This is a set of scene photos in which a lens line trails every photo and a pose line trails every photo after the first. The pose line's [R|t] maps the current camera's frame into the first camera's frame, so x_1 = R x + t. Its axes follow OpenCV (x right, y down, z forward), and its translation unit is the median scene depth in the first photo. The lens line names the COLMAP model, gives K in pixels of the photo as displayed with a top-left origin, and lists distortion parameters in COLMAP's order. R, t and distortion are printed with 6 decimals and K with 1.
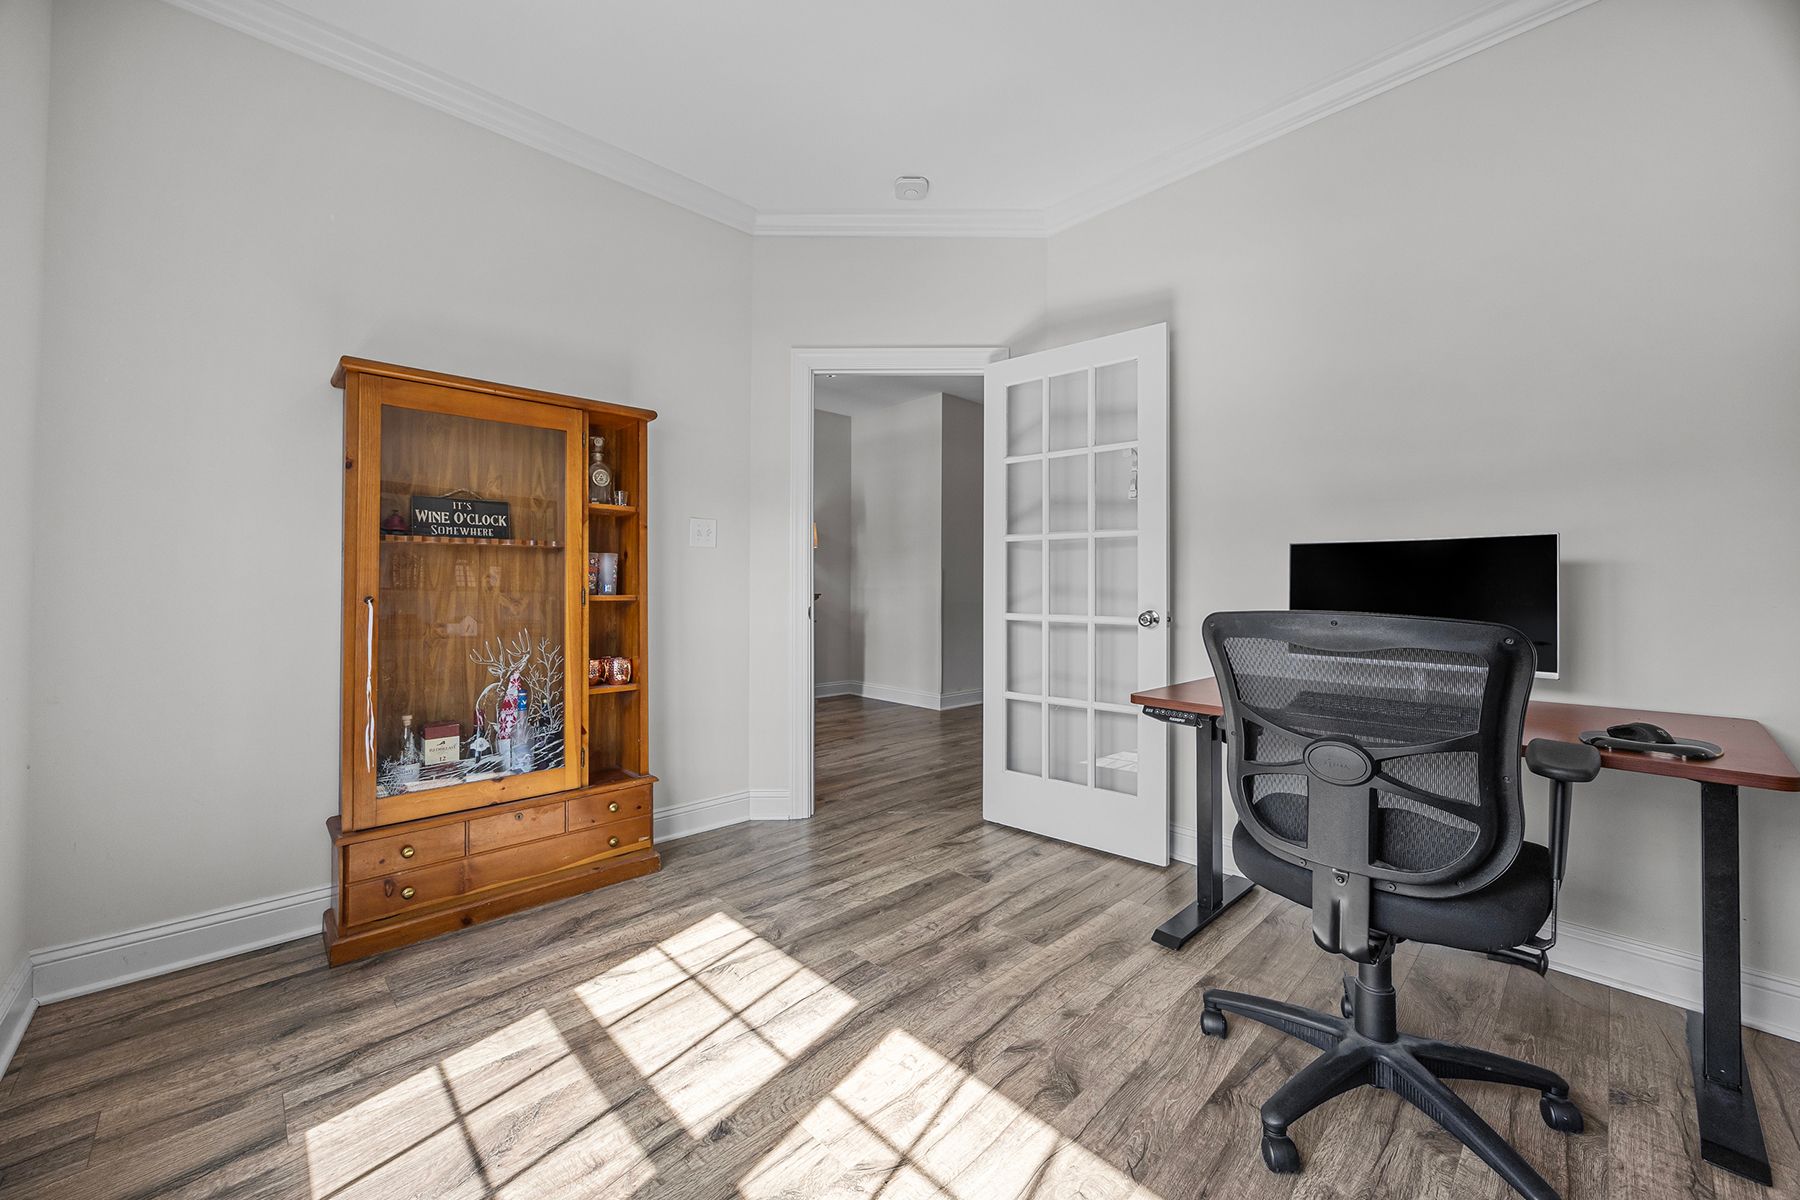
lens RADIAL K [[686.7, 0, 888.9], [0, 686.7, 590.7], [0, 0, 1]] dist [-0.000270, -0.000849]
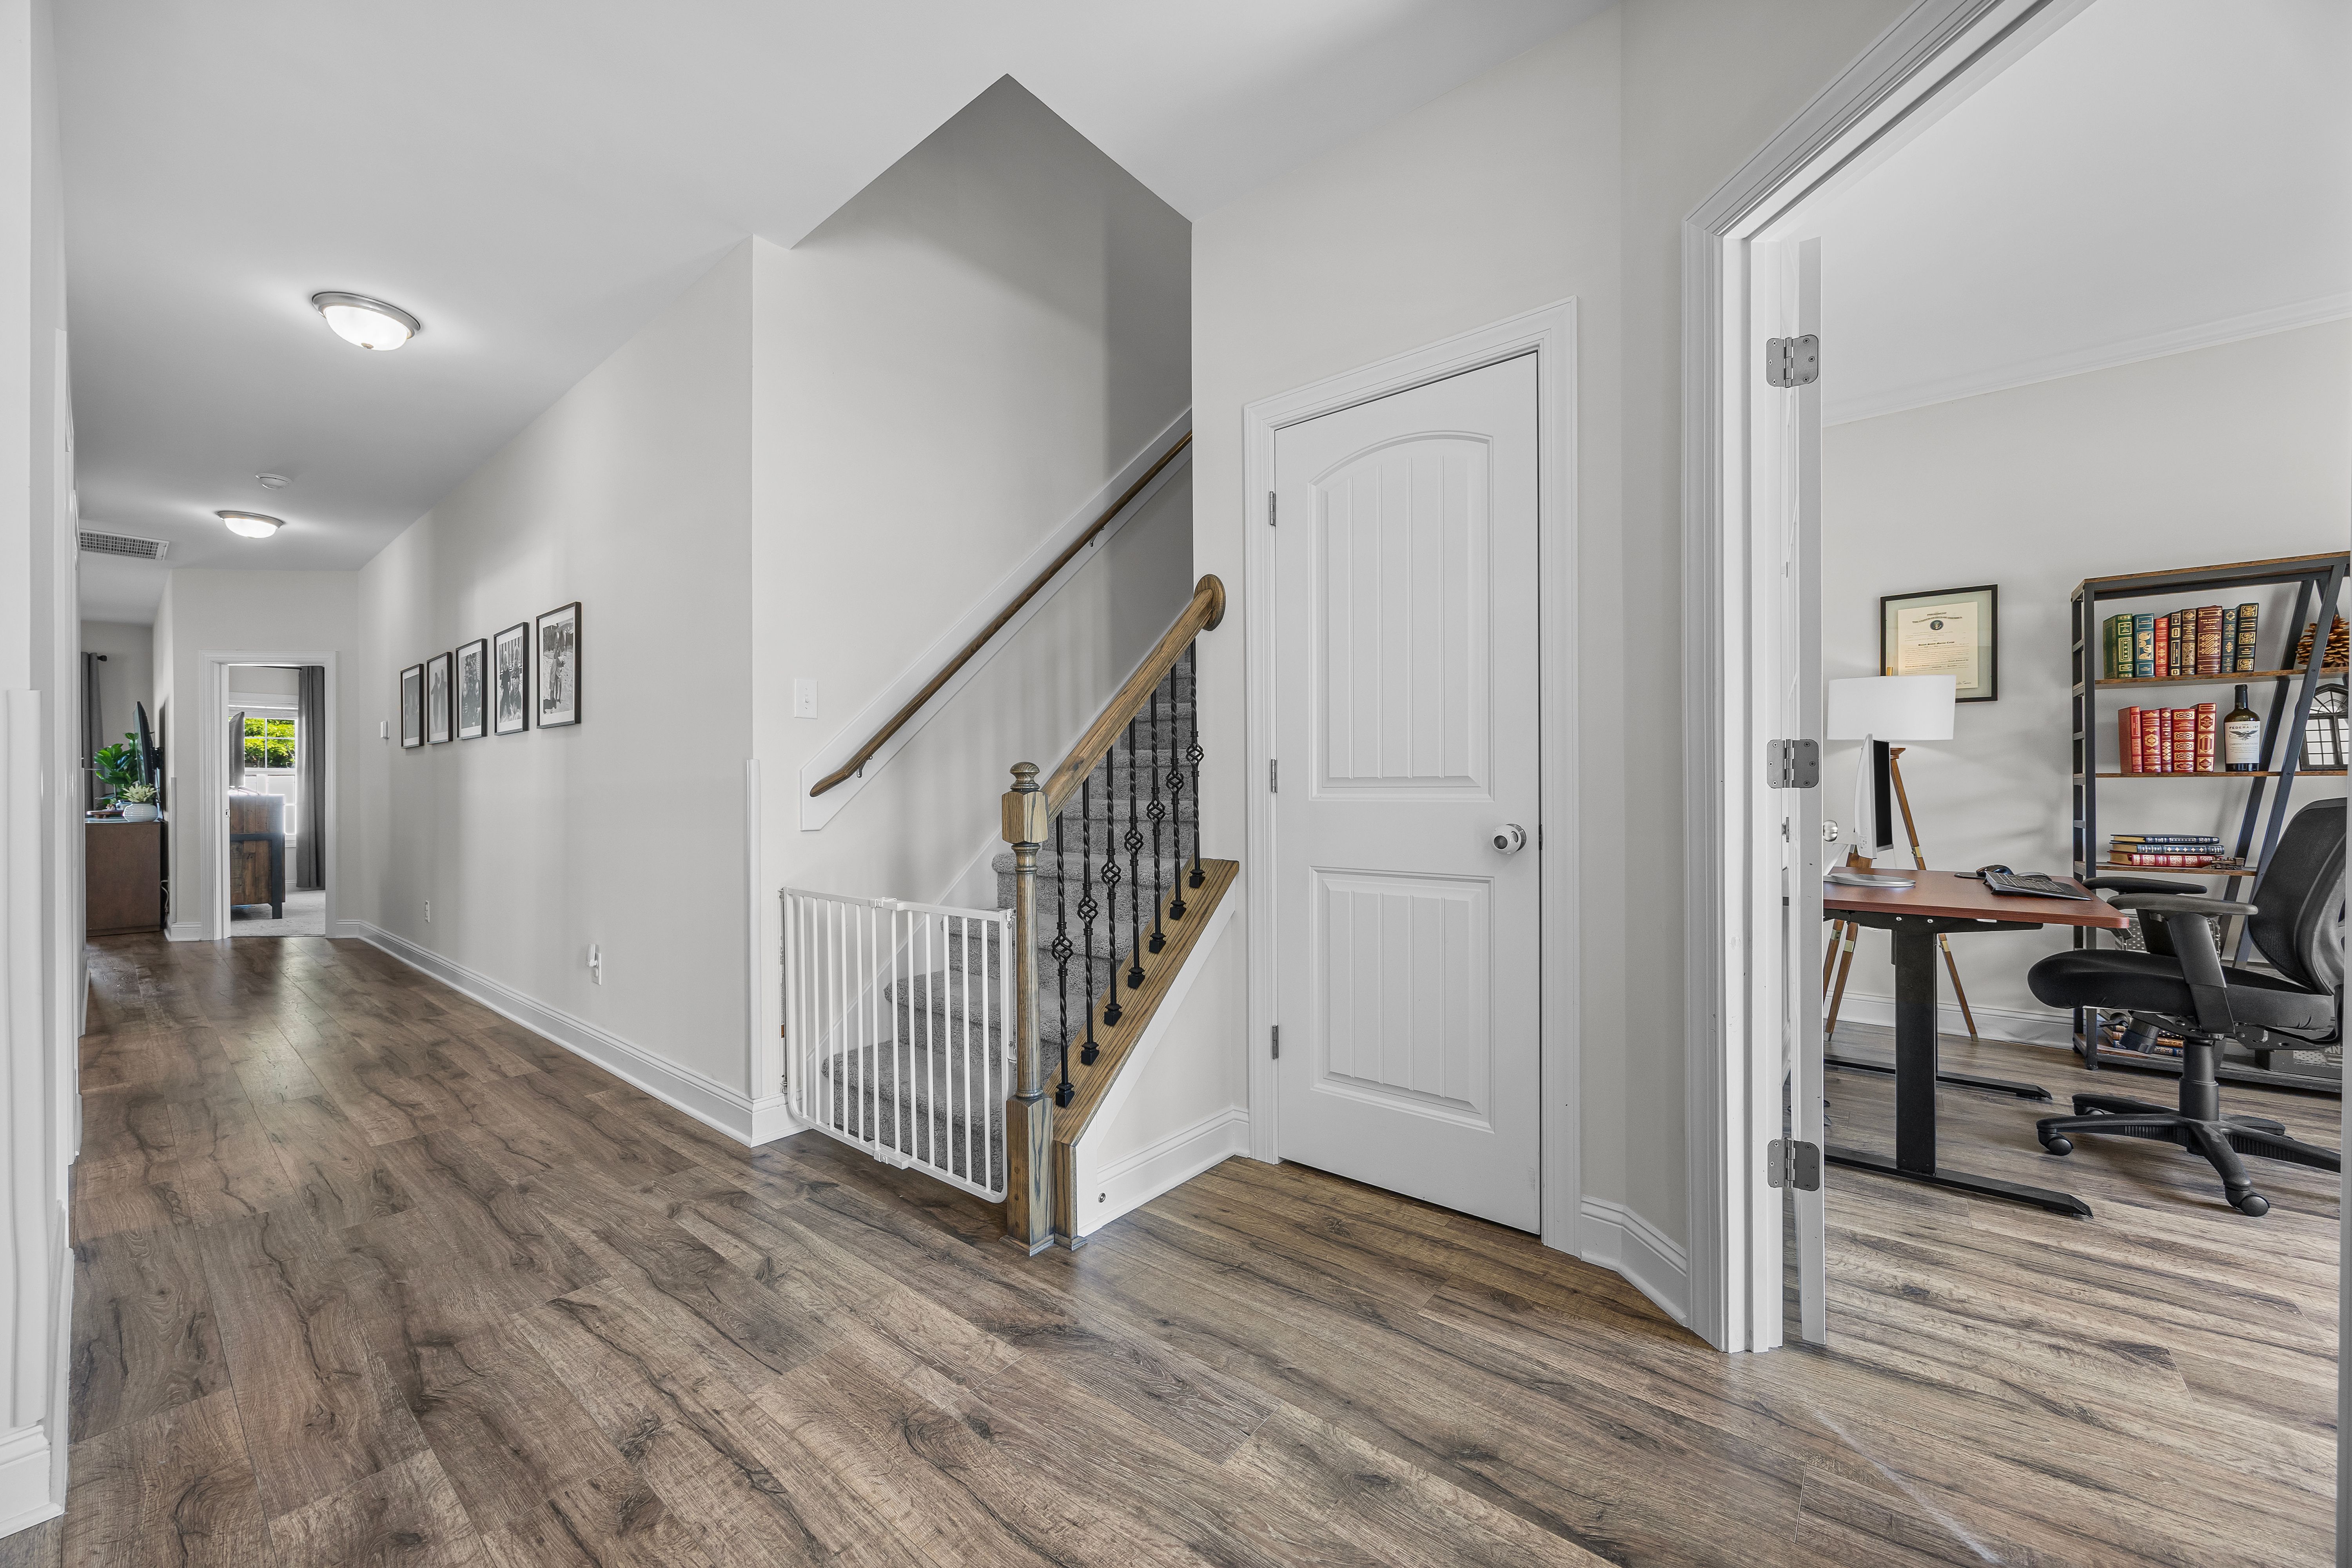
lens RADIAL K [[897.3, 0, 1159.7], [0, 897.3, 787.0], [0, 0, 1]] dist [-0.000270, -0.000849]
pose [[-0.123164, -0.001124, 0.992386, -0.654404], [0.003785, 0.999992, 0.001602, -0.000782], [-0.992379, 0.003954, -0.123159, 2.776770]]
